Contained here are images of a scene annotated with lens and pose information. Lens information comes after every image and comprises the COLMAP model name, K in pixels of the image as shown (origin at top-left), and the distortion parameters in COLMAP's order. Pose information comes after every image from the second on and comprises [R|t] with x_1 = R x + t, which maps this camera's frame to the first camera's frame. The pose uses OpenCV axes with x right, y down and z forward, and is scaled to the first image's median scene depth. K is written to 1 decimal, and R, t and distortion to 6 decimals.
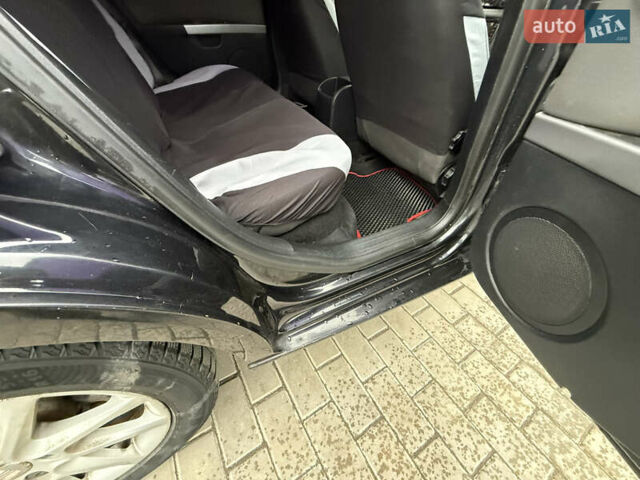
lens RADIAL K [[255.5, 0, 320.0], [0, 255.5, 240.0], [0, 0, 1]] dist [0.000072, -0.000018]
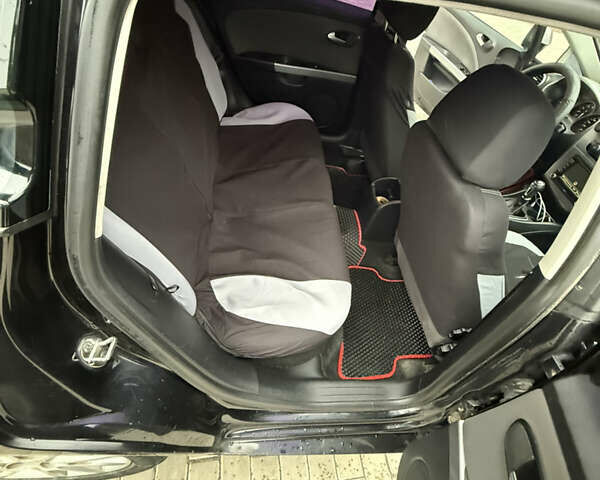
lens RADIAL K [[320.8, 0, 304.9], [0, 320.8, 239.7], [0, 0, 1]] dist [0.001721, 0.000109]
pose [[0.906941, 0.400309, -0.131190, 0.008667], [-0.392568, 0.916106, 0.081486, -0.671191], [0.152804, -0.022402, 0.988003, -0.382252]]
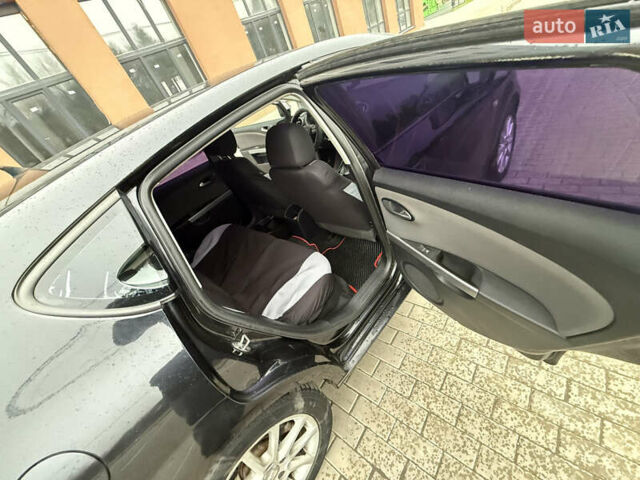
lens RADIAL K [[255.5, 0, 320.0], [0, 255.5, 240.0], [0, 0, 1]] dist [0.000072, -0.000018]
pose [[0.871858, -0.486222, 0.058754, 0.032480], [0.489503, 0.861231, -0.136633, -0.233196], [0.015833, 0.147885, 0.988878, -0.934869]]
